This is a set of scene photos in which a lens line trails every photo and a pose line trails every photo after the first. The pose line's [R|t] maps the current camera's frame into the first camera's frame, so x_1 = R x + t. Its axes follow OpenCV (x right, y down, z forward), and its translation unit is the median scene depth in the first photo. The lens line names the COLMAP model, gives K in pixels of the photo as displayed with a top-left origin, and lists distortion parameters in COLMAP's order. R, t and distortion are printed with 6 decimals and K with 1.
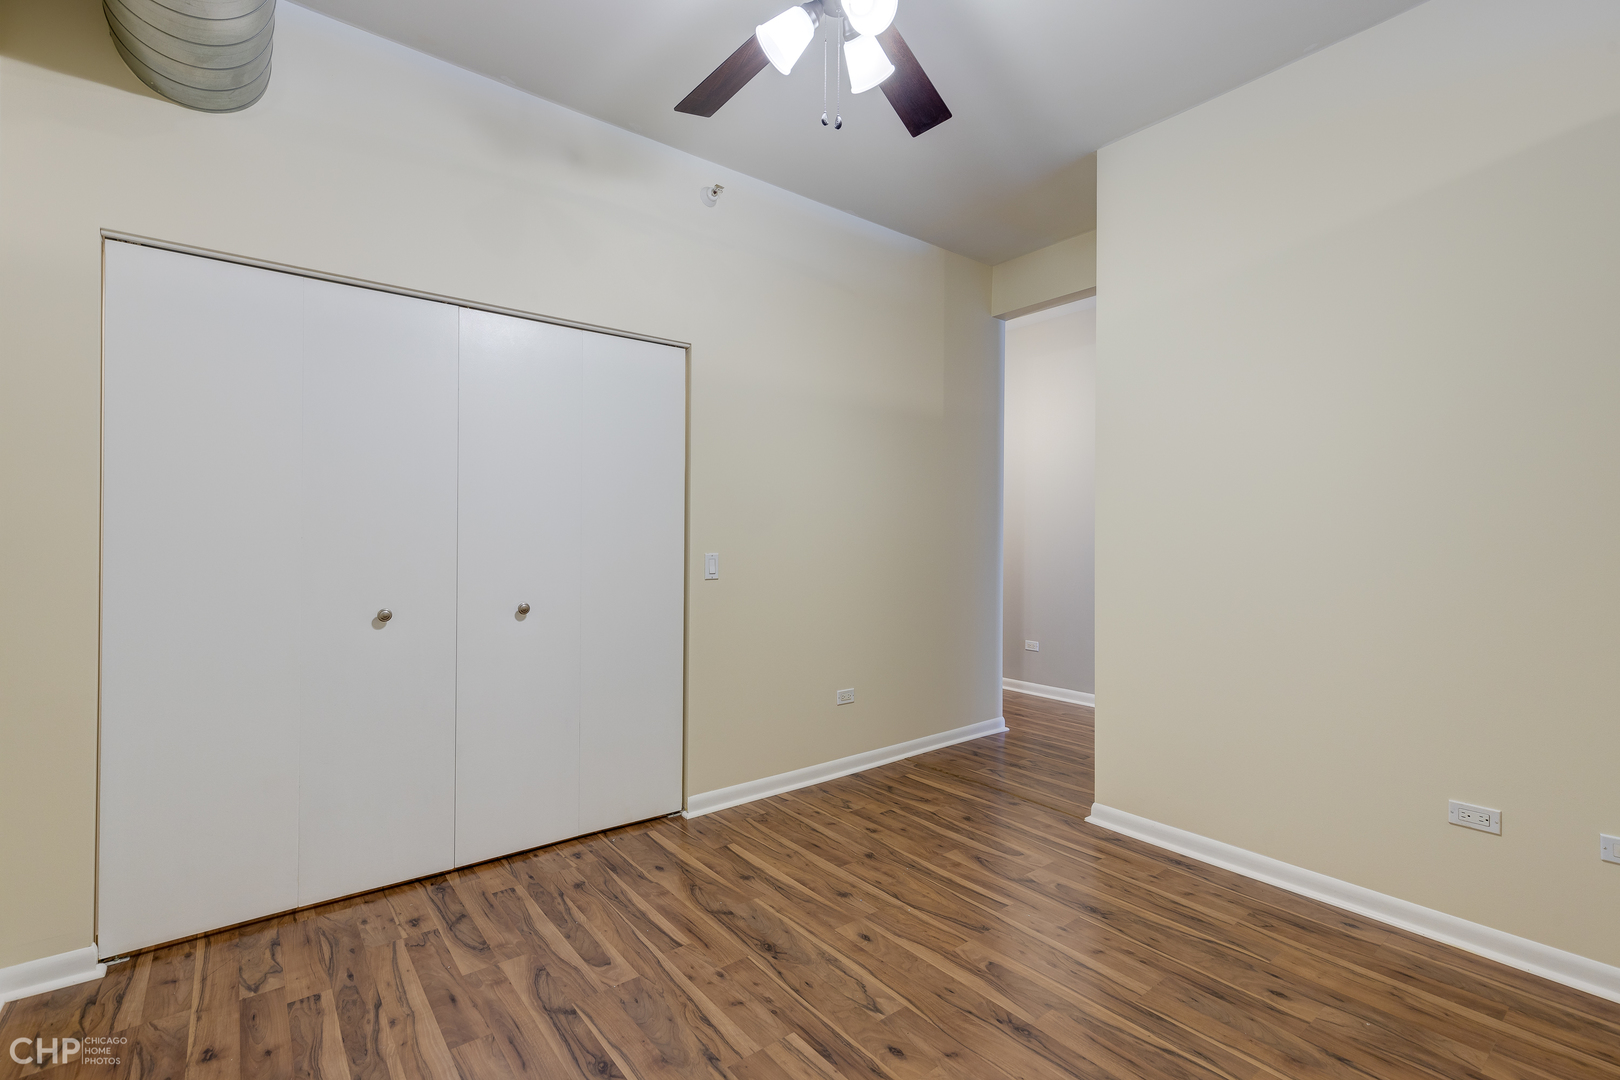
lens RADIAL K [[744.1, 0, 808.5], [0, 744.1, 536.5], [0, 0, 1]] dist [0.009706, -0.000622]
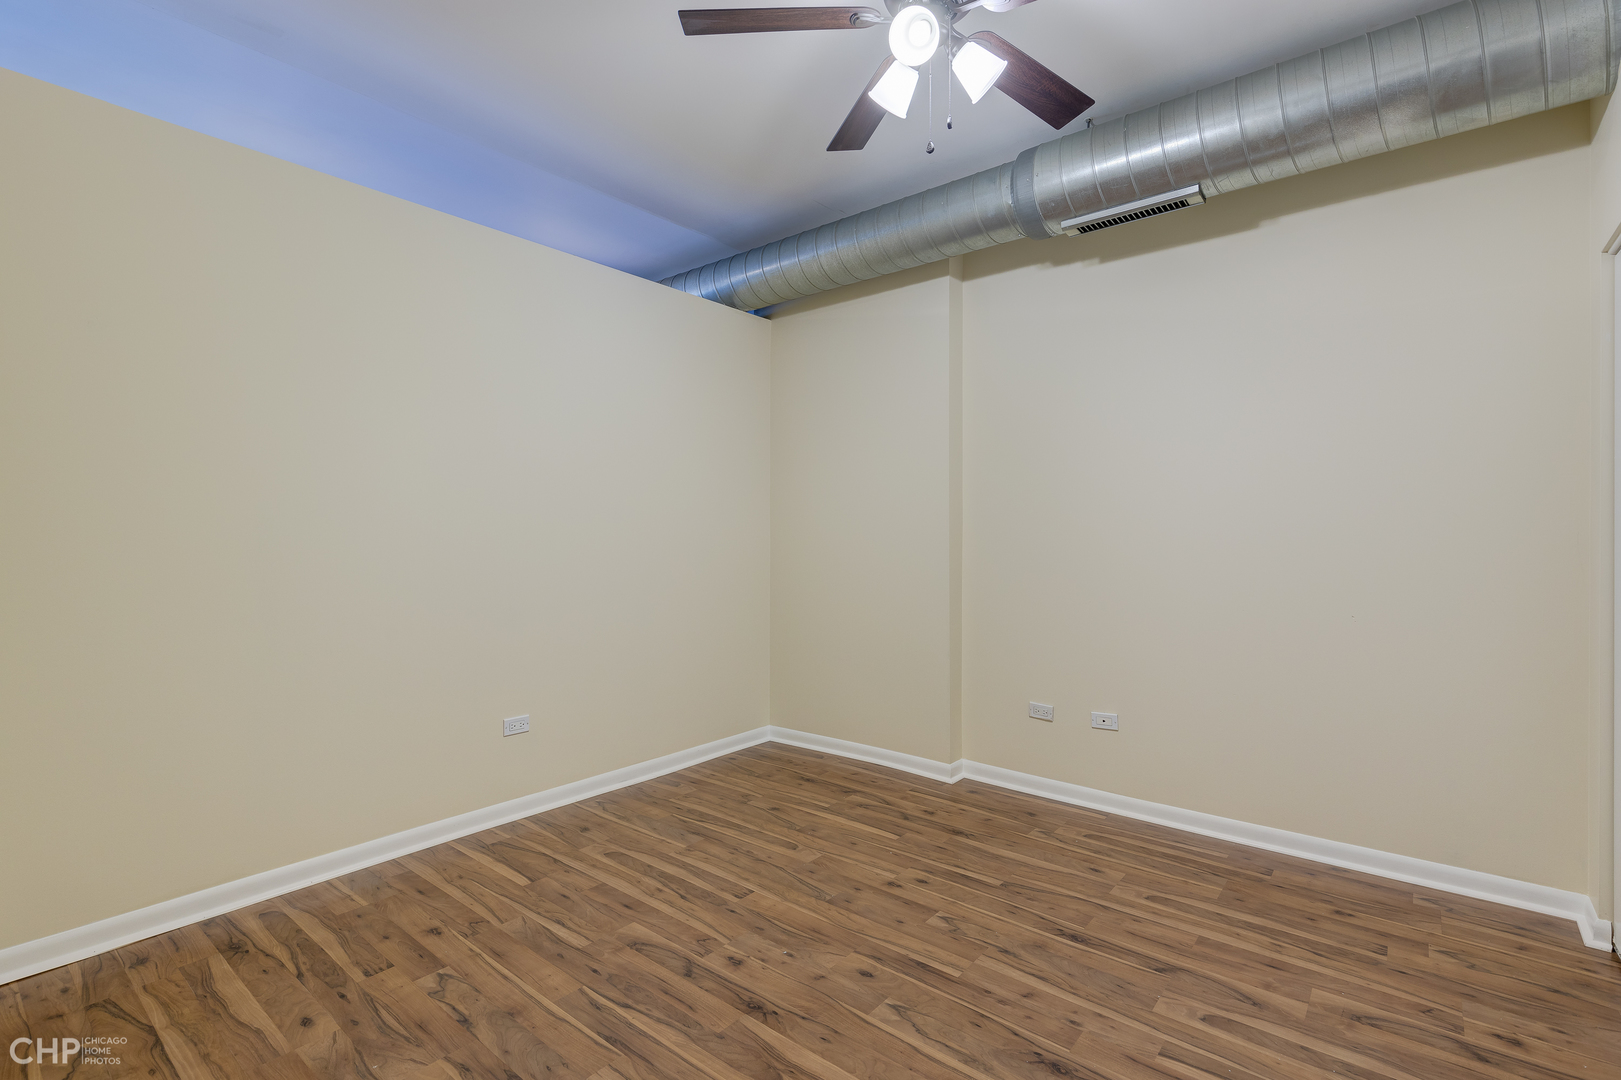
lens RADIAL K [[753.0, 0, 810.5], [0, 753.0, 540.0], [0, 0, 1]] dist [-0.001412, -0.000097]
pose [[-0.977259, -0.007378, -0.211920, 0.408857], [-0.008281, 0.999960, 0.003369, 0.005058], [0.211887, 0.005048, -0.977281, 1.906747]]
